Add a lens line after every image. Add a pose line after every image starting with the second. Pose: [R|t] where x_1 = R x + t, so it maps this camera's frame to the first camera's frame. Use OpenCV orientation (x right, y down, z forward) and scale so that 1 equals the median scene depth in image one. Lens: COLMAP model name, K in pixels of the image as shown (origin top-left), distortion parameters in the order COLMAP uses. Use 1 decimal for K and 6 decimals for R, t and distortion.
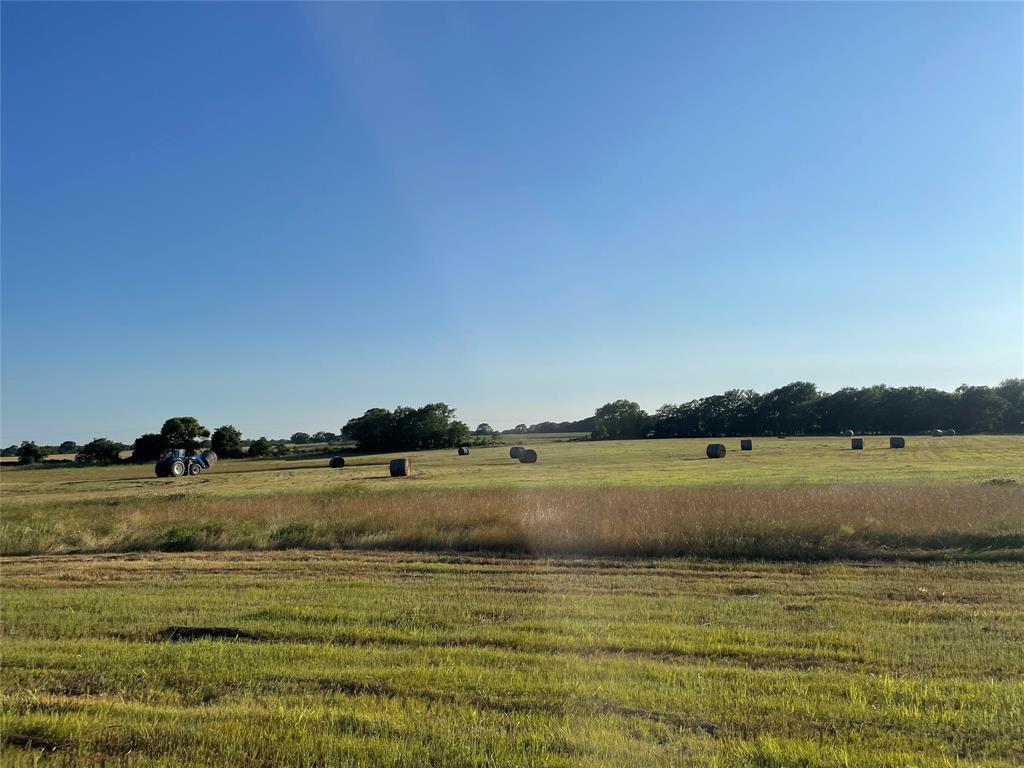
lens RADIAL K [[812.1, 0, 511.0], [0, 812.1, 383.8], [0, 0, 1]] dist [0.070755, -0.004606]
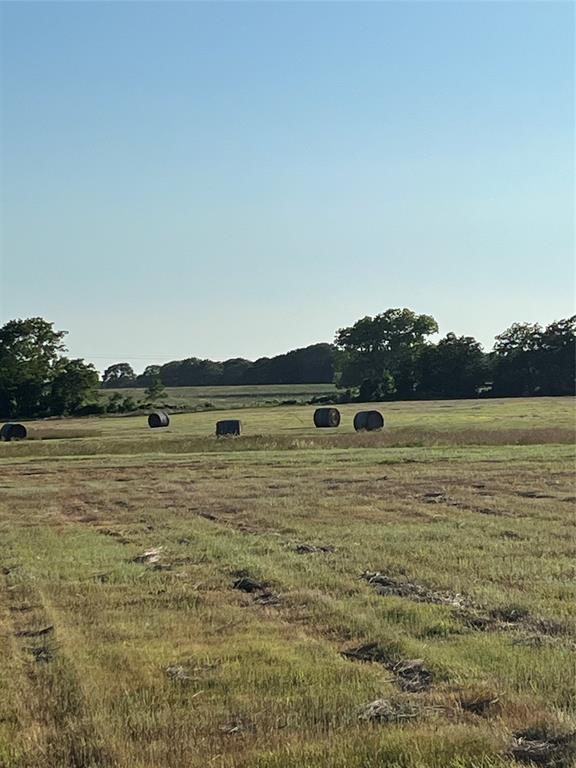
lens RADIAL K [[2168.0, 0, 288.0], [0, 2168.0, 385.4], [0, 0, 1]] dist [0.077547, 0.000000]
pose [[0.993969, 0.003789, 0.109599, -0.076818], [-0.010364, 0.998175, 0.059490, -0.012488], [-0.109174, -0.060267, 0.992194, -0.222796]]
